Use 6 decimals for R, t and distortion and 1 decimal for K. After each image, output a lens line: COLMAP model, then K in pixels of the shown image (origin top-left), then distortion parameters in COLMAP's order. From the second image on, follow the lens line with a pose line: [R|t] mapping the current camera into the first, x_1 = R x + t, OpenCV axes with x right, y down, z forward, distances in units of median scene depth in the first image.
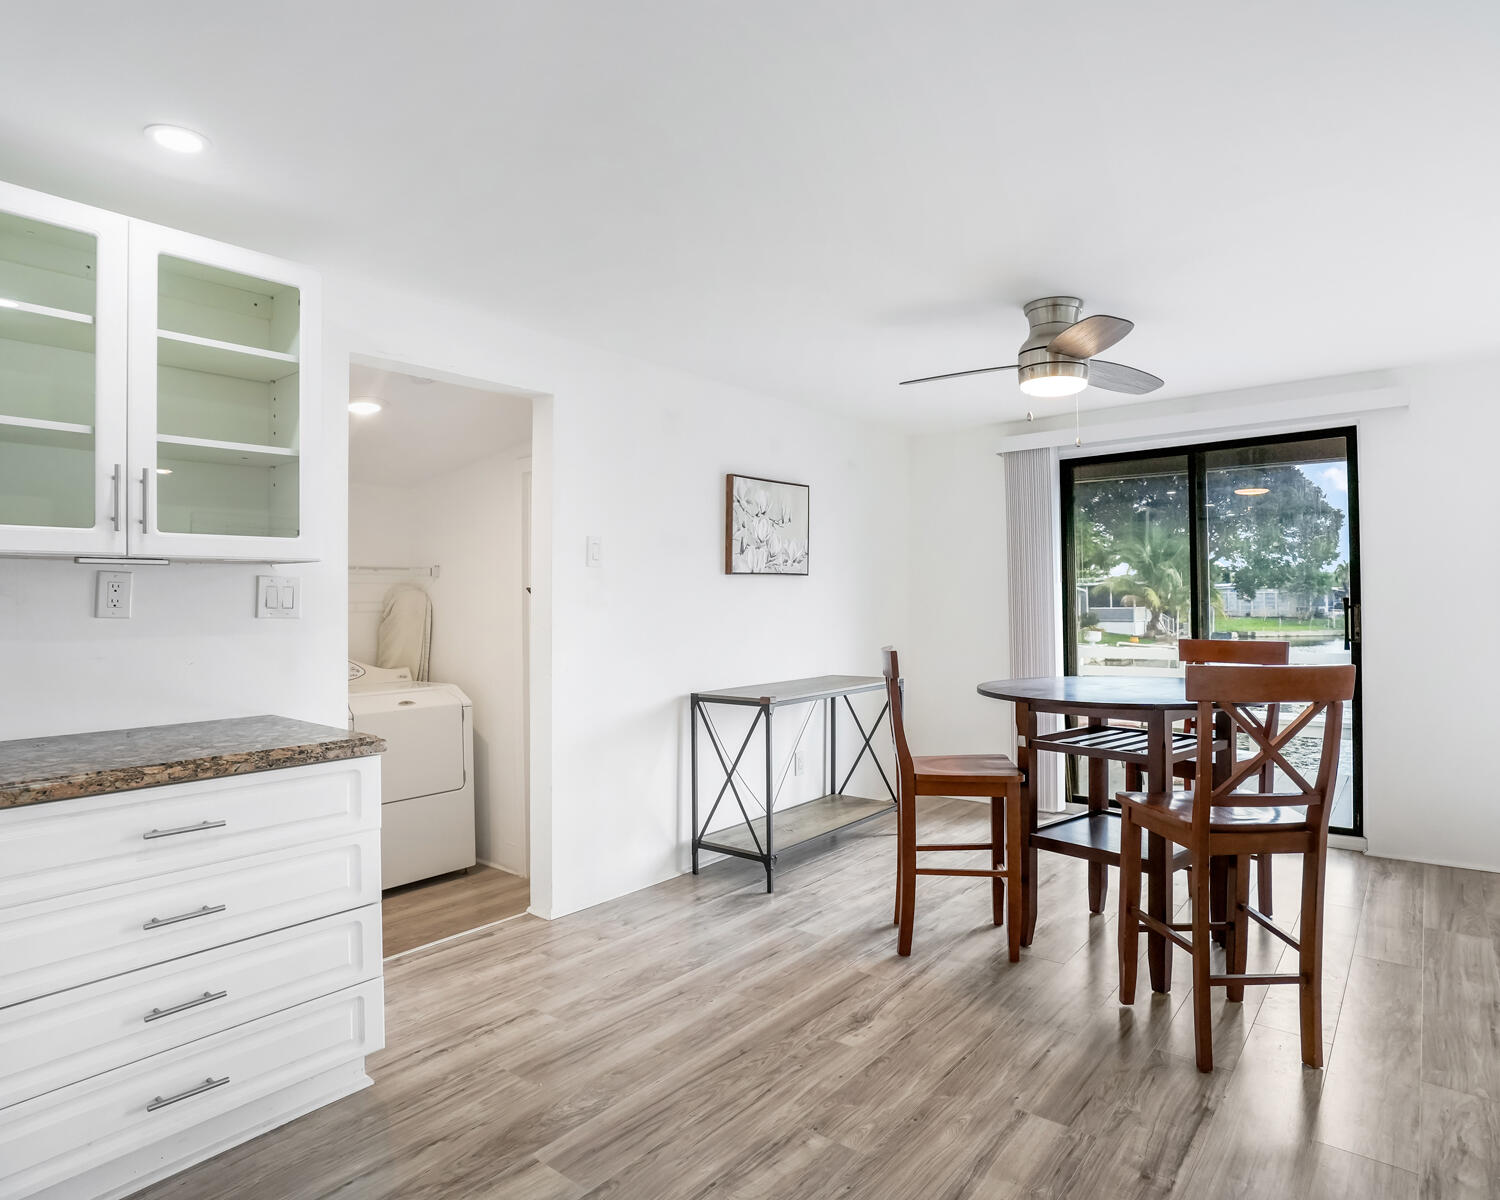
lens RADIAL K [[870.1, 0, 750.5], [0, 870.1, 600.2], [0, 0, 1]] dist [-0.070756, 0.024553]
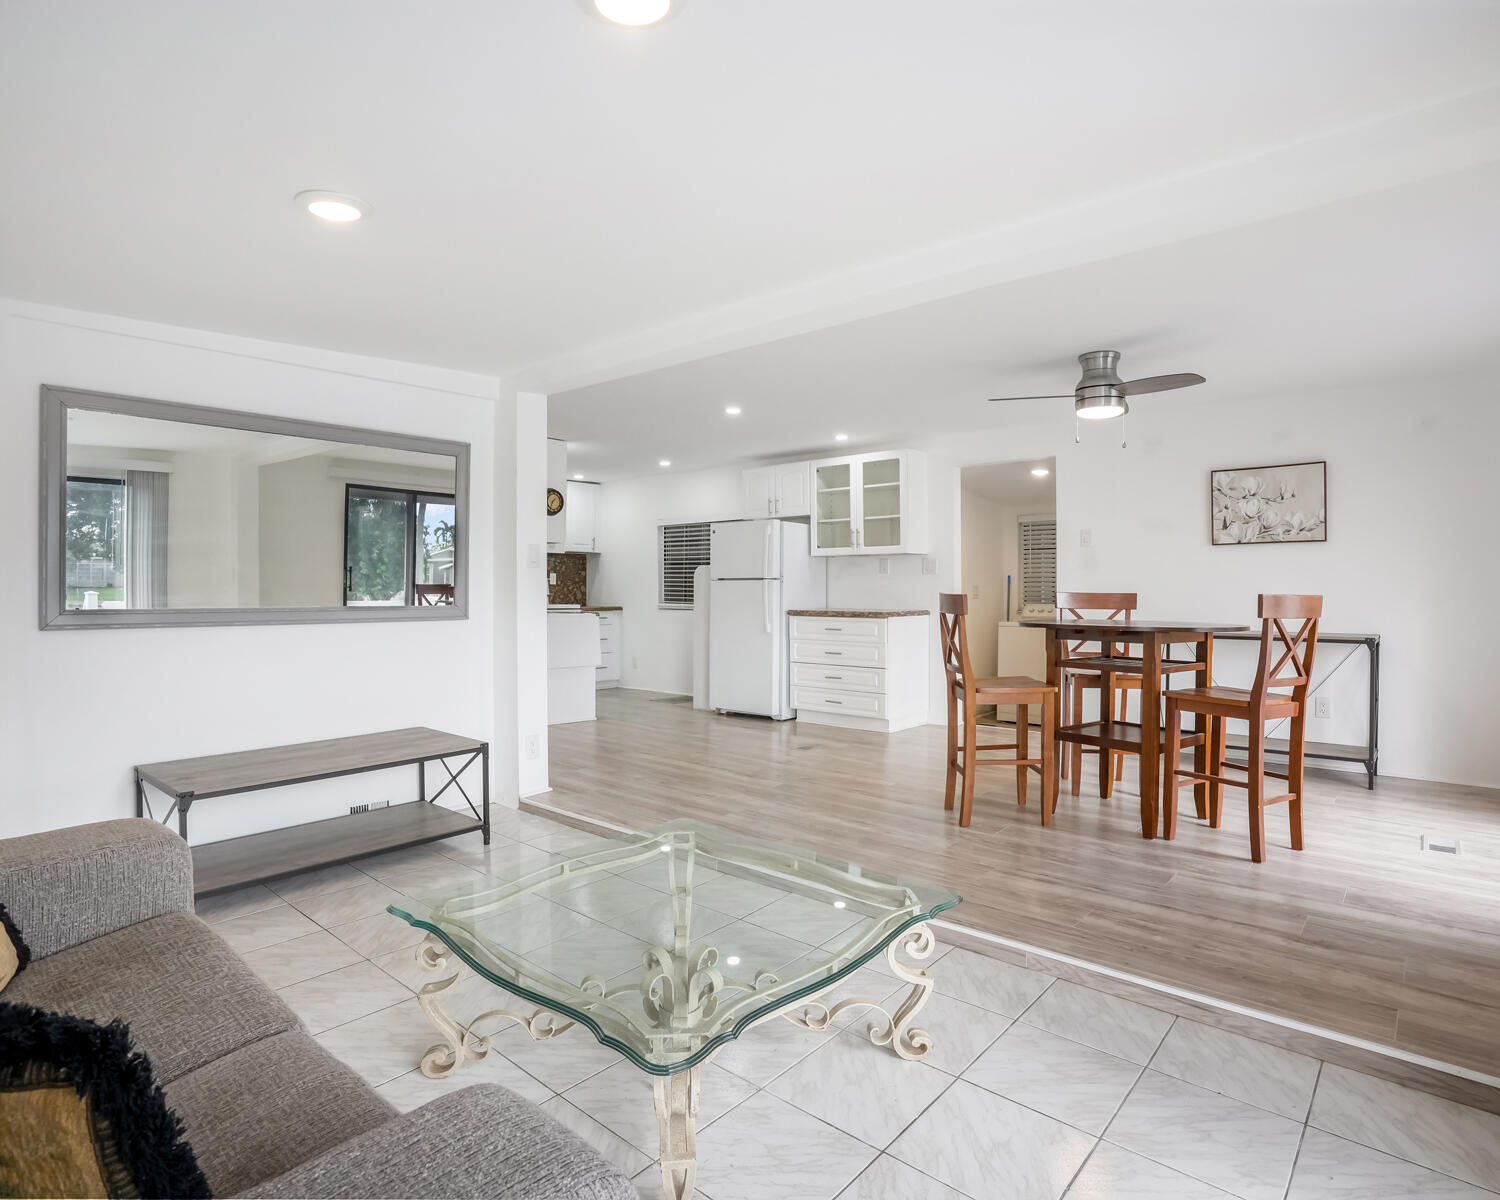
lens RADIAL K [[848.8, 0, 734.4], [0, 848.8, 596.7], [0, 0, 1]] dist [-0.080900, 0.029545]
pose [[-0.053035, 0.019882, -0.998395, 1.832435], [0.001077, 0.999802, 0.019853, 0.033710], [0.998592, -0.000022, -0.053046, 0.458646]]
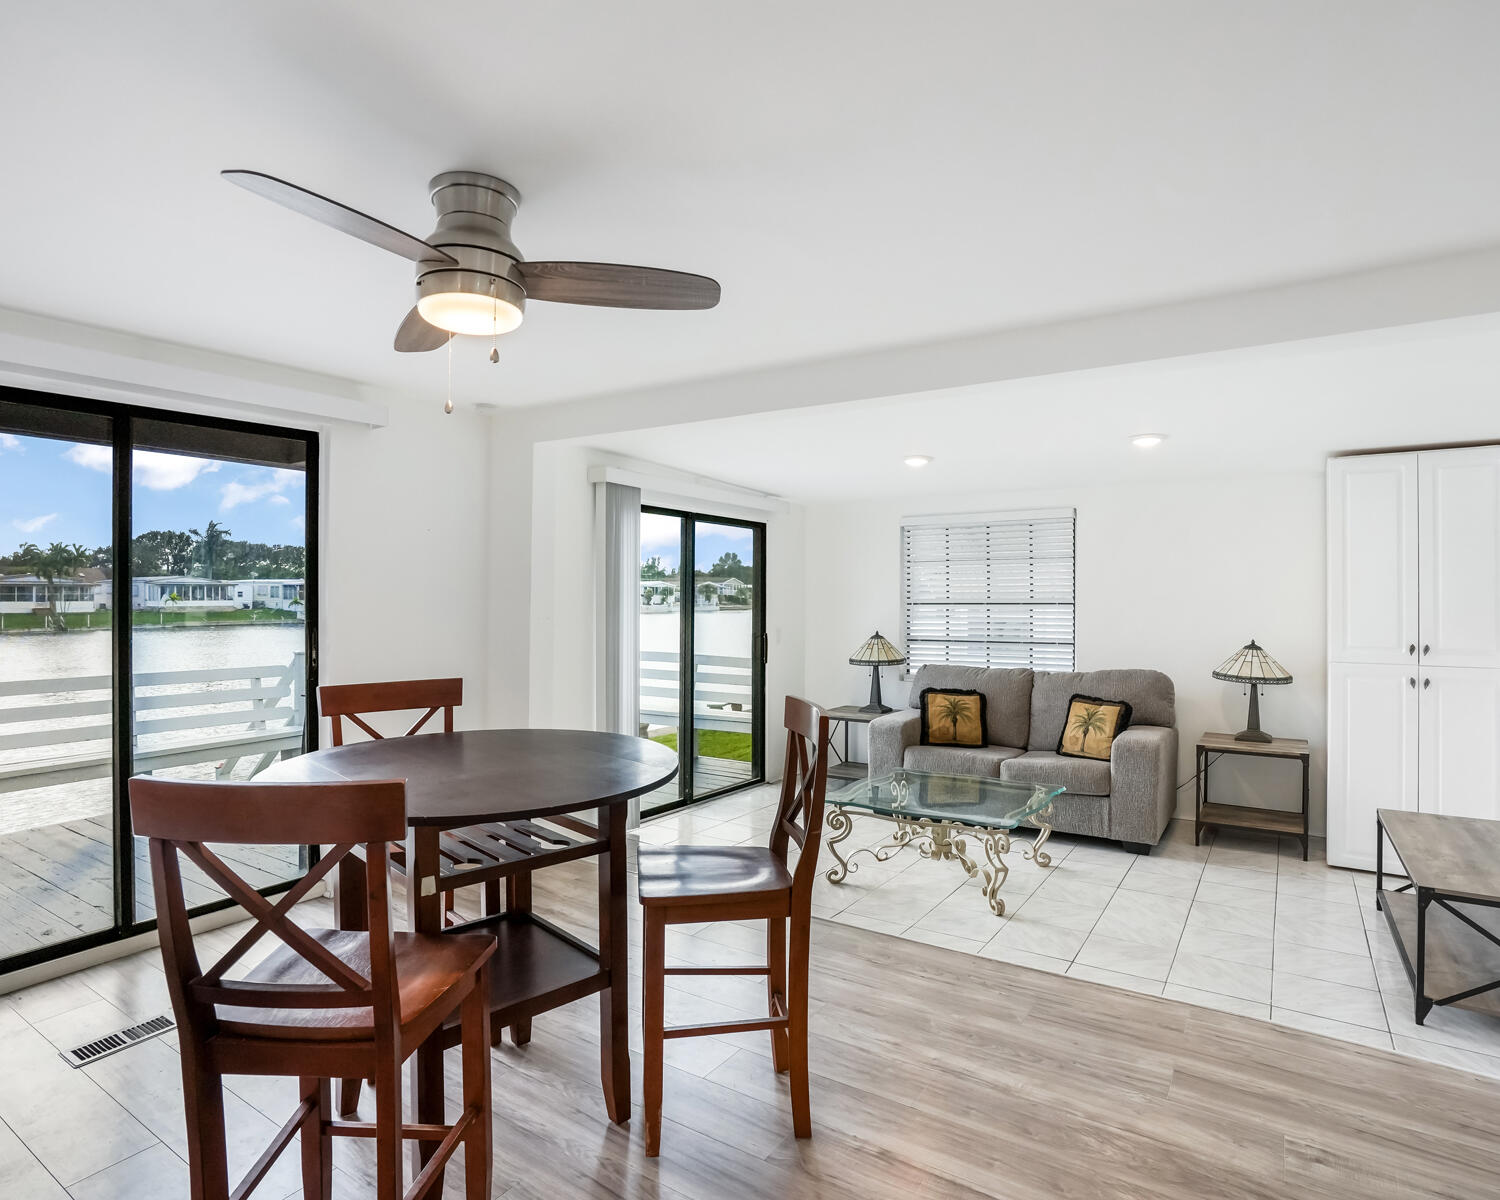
lens RADIAL K [[848.8, 0, 752.9], [0, 848.8, 588.8], [0, 0, 1]] dist [-0.080900, 0.029545]
pose [[-0.113411, 0.012057, 0.993475, -0.305985], [-0.002328, 0.999920, -0.012401, -0.037679], [-0.993545, -0.003719, -0.113374, 0.871290]]
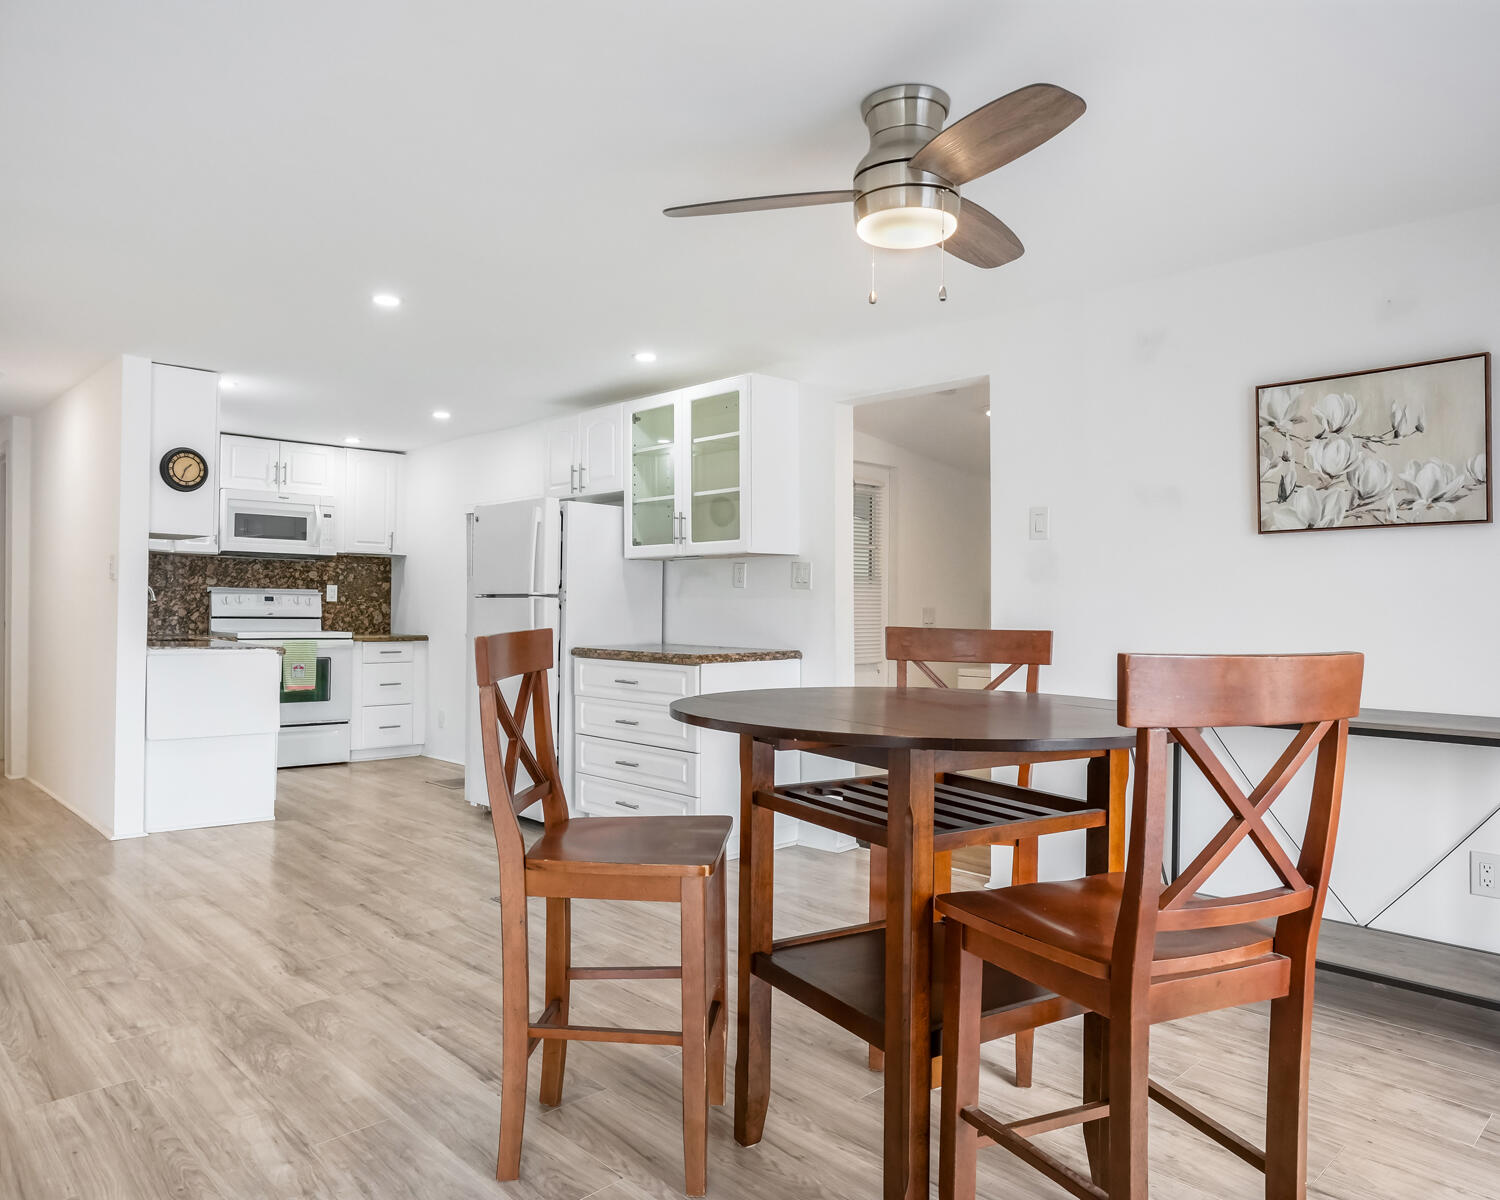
lens RADIAL K [[1038.2, 0, 751.2], [0, 1038.2, 601.1], [0, 0, 1]] dist [-0.036280, 0.014876]
pose [[-0.128449, 0.003931, -0.991708, 1.162098], [-0.006202, 0.999969, 0.004767, 0.030101], [0.991697, 0.006763, -0.128421, 0.998115]]
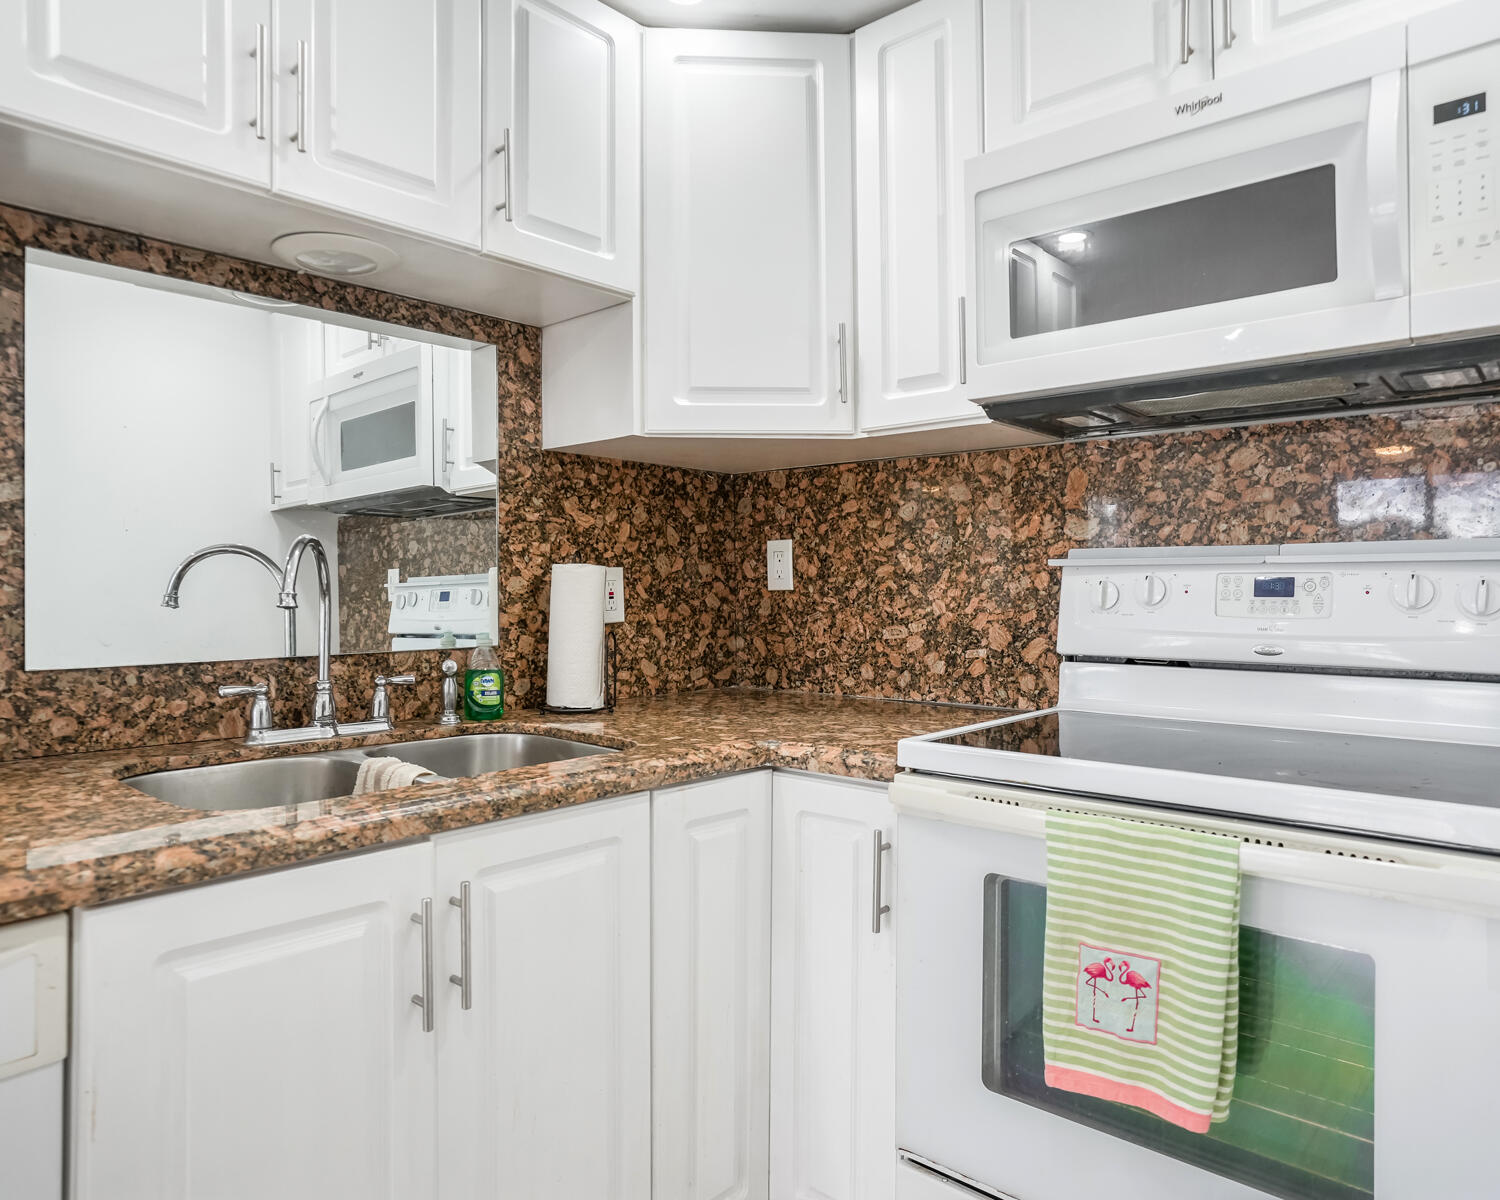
lens RADIAL K [[974.7, 0, 761.8], [0, 974.7, 583.4], [0, 0, 1]] dist [-0.056978, 0.027632]
pose [[-0.999318, 0.014639, 0.033887, -0.886096], [0.014290, 0.999843, -0.010519, 0.043348], [-0.034036, -0.010028, -0.999370, 0.074896]]
